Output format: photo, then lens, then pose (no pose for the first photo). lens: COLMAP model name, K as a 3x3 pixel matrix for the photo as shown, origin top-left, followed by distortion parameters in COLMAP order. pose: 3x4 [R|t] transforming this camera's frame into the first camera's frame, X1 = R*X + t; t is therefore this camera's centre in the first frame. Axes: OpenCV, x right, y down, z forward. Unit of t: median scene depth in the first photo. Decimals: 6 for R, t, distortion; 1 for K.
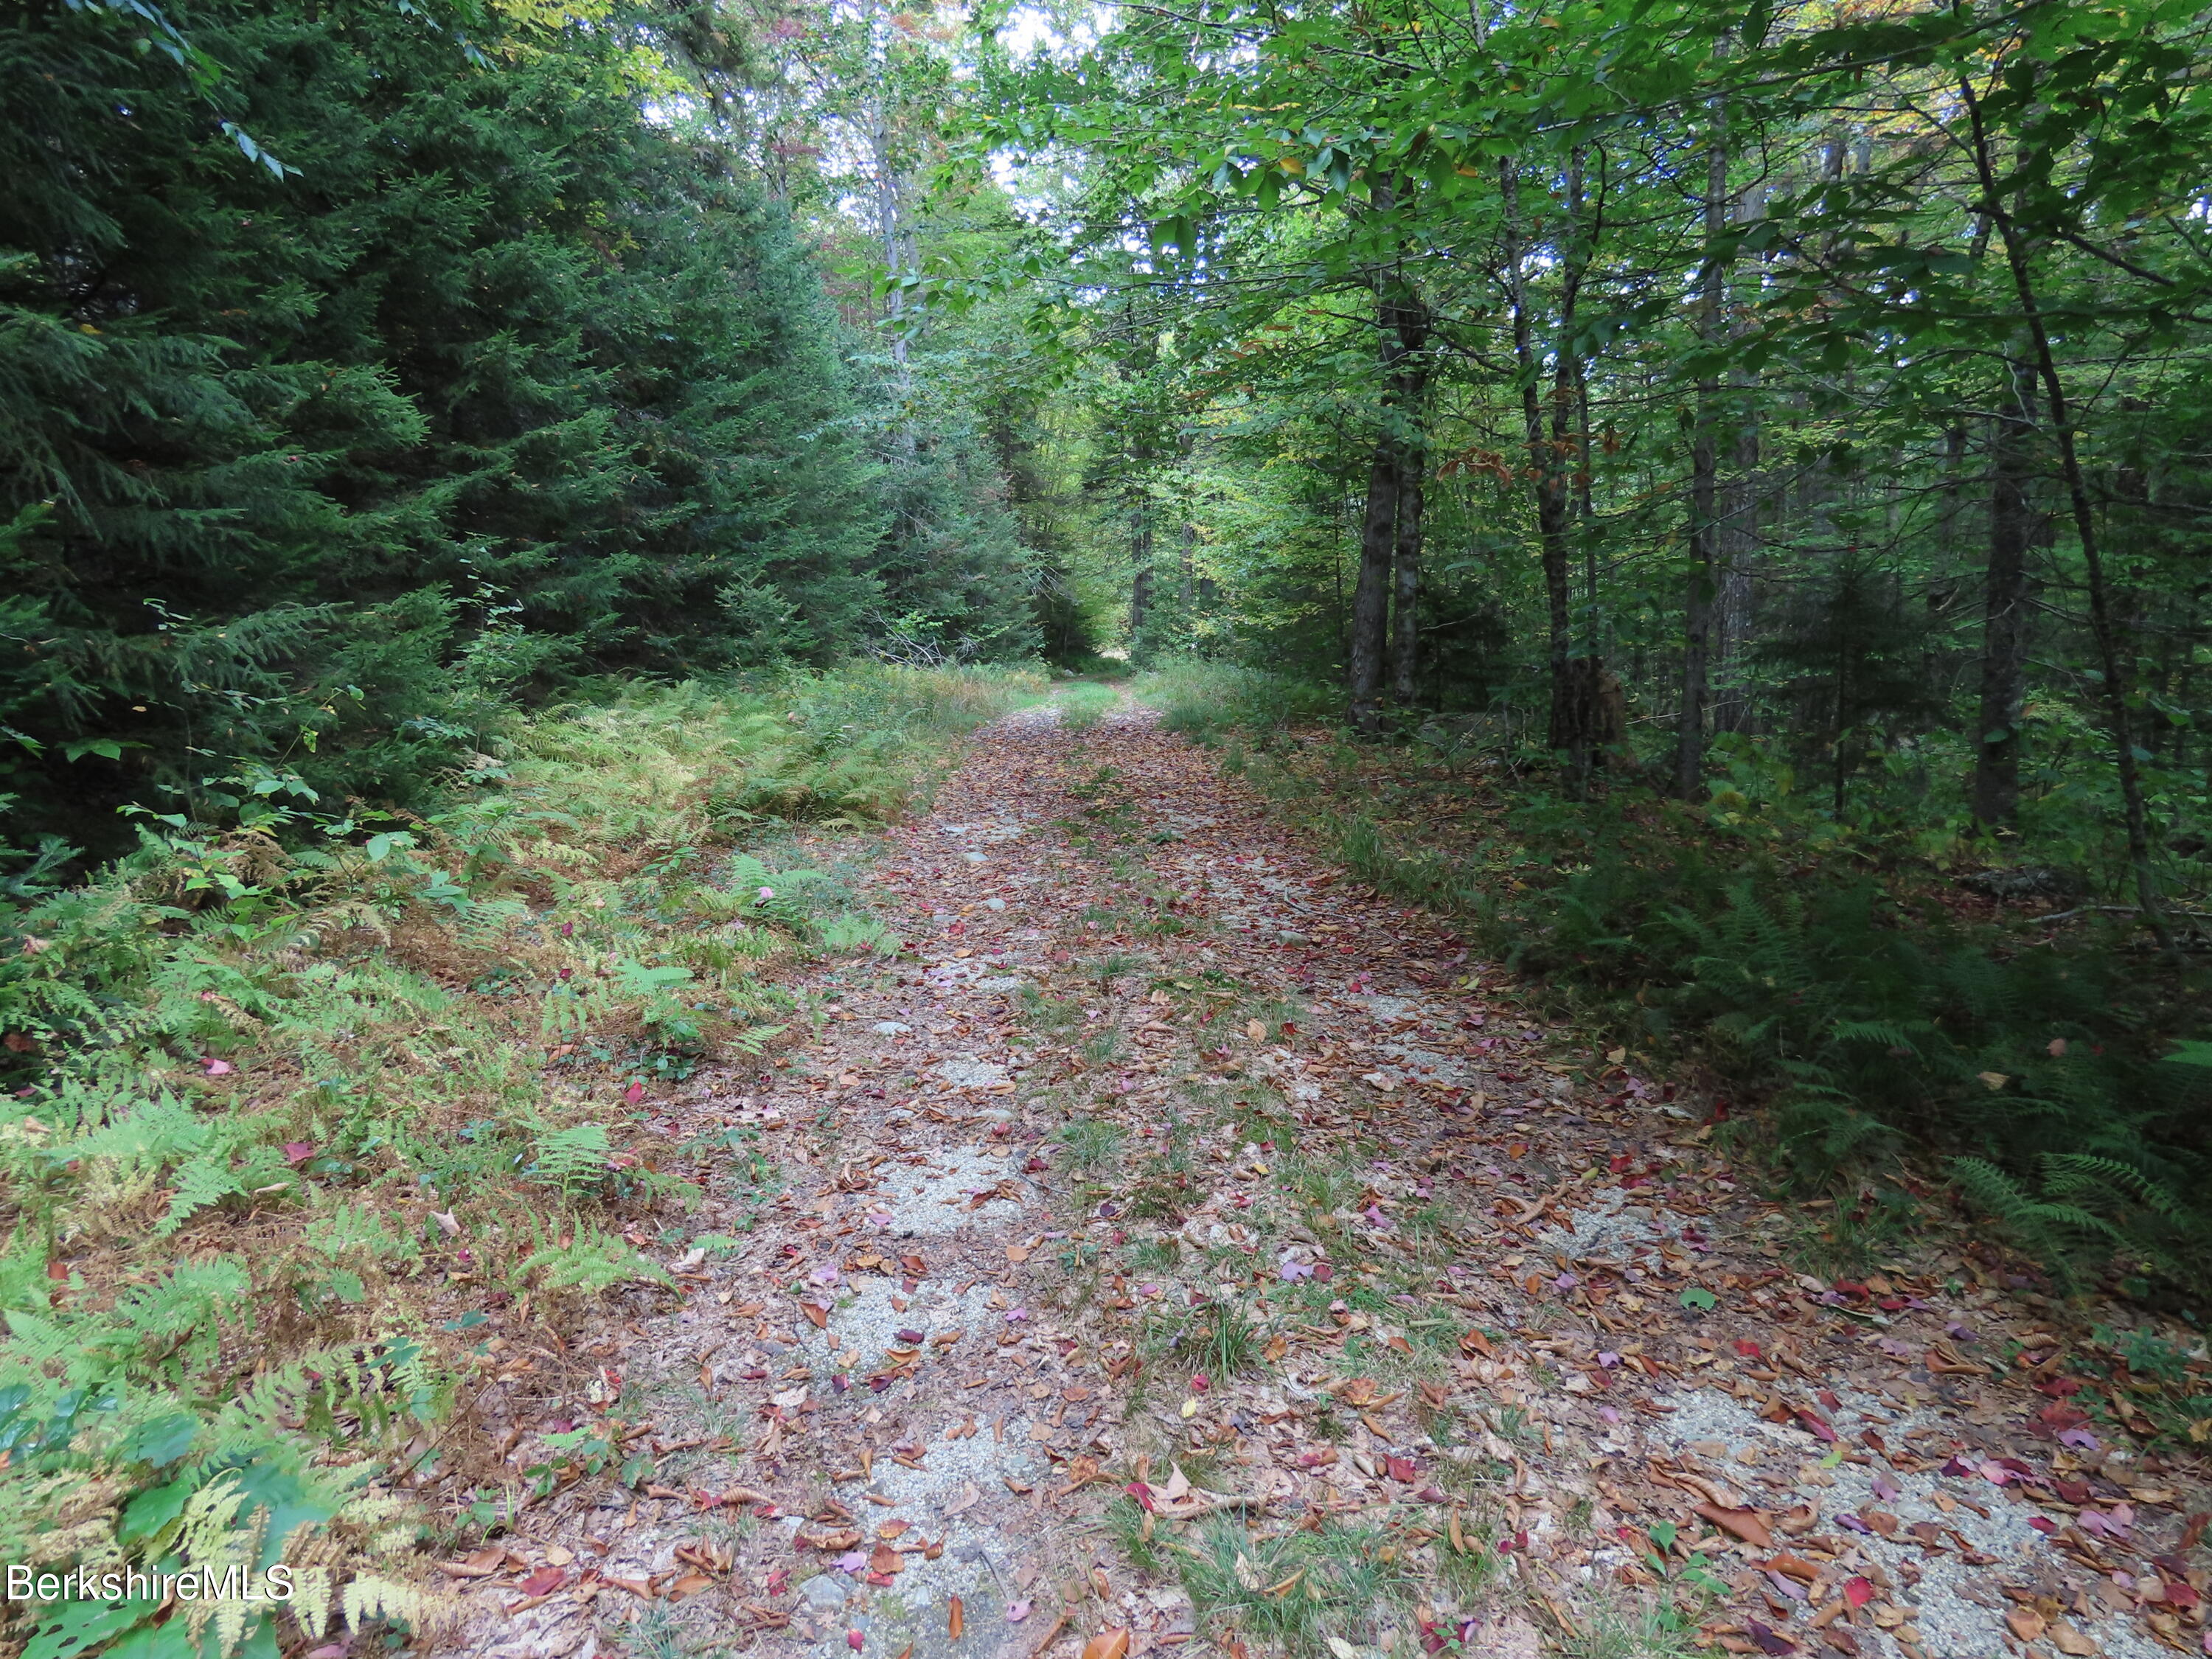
lens RADIAL K [[1391.8, 0, 1106.0], [0, 1391.8, 829.5], [0, 0, 1]] dist [-0.018409, 0.001884]
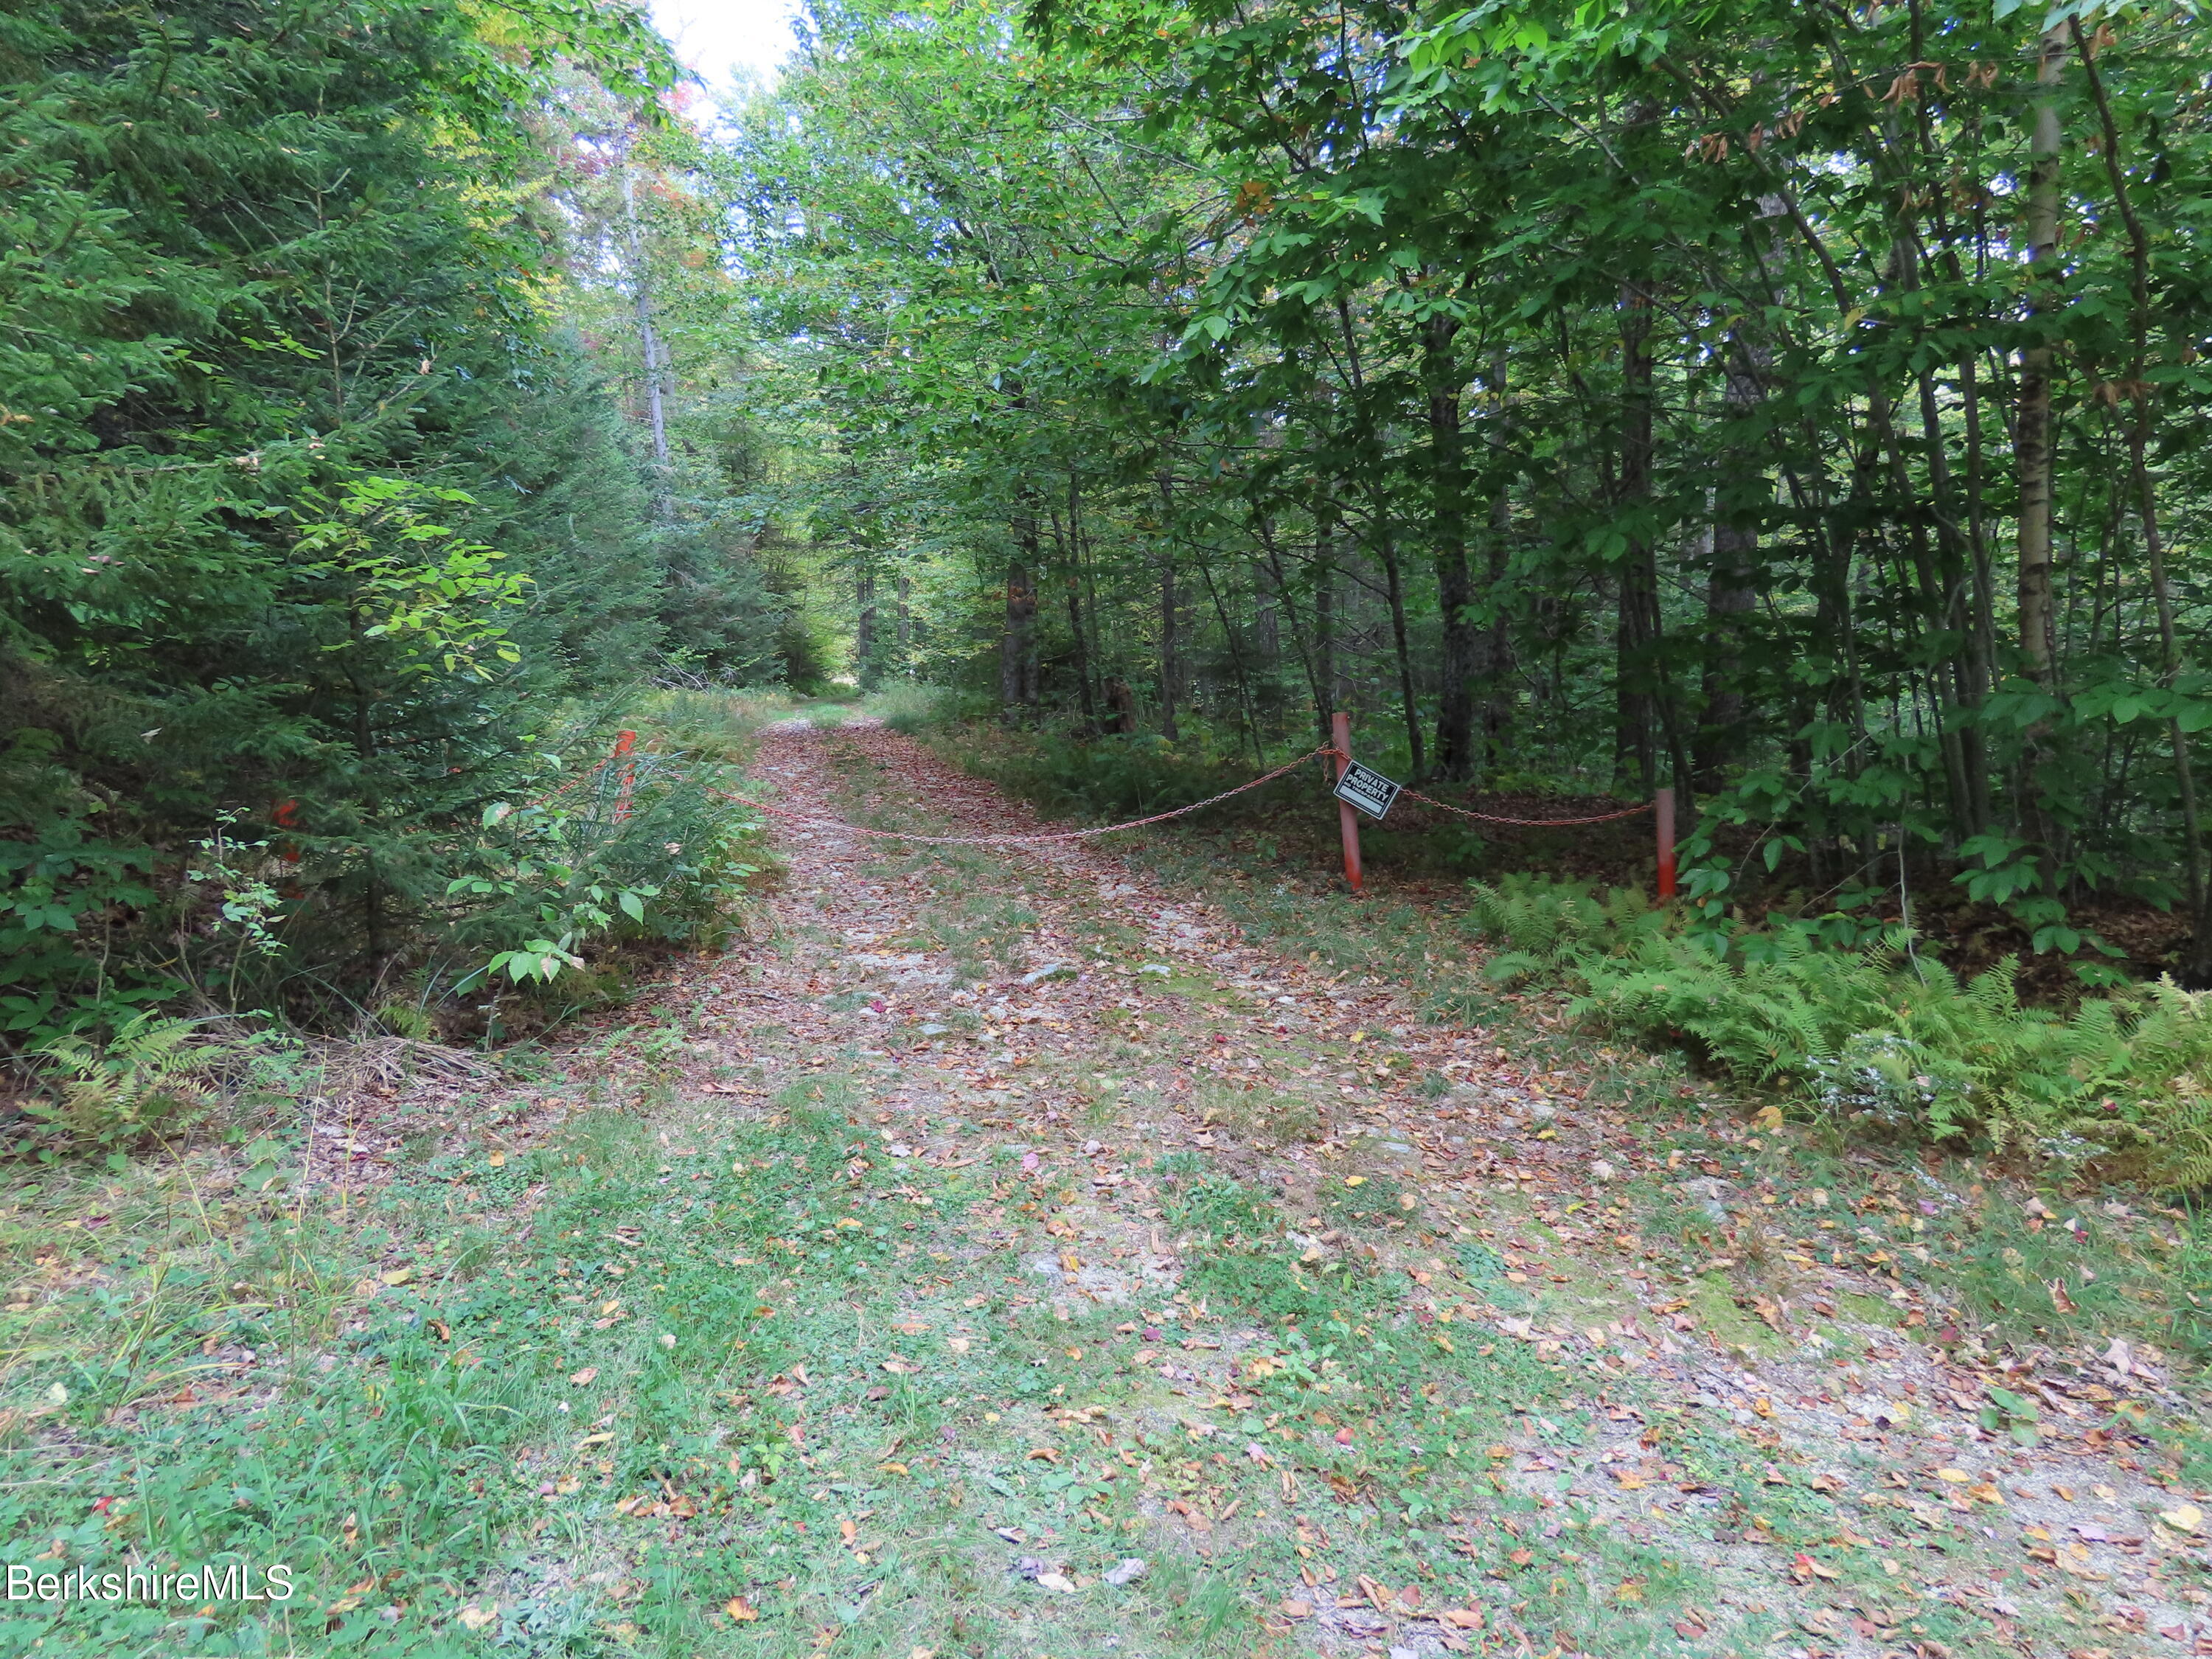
lens RADIAL K [[1391.8, 0, 1106.0], [0, 1391.8, 829.5], [0, 0, 1]] dist [-0.018409, 0.001884]
pose [[0.981209, -0.032404, 0.190208, -0.007650], [0.035871, 0.999247, -0.014816, 0.037808], [-0.189585, 0.021360, 0.981632, -0.282908]]
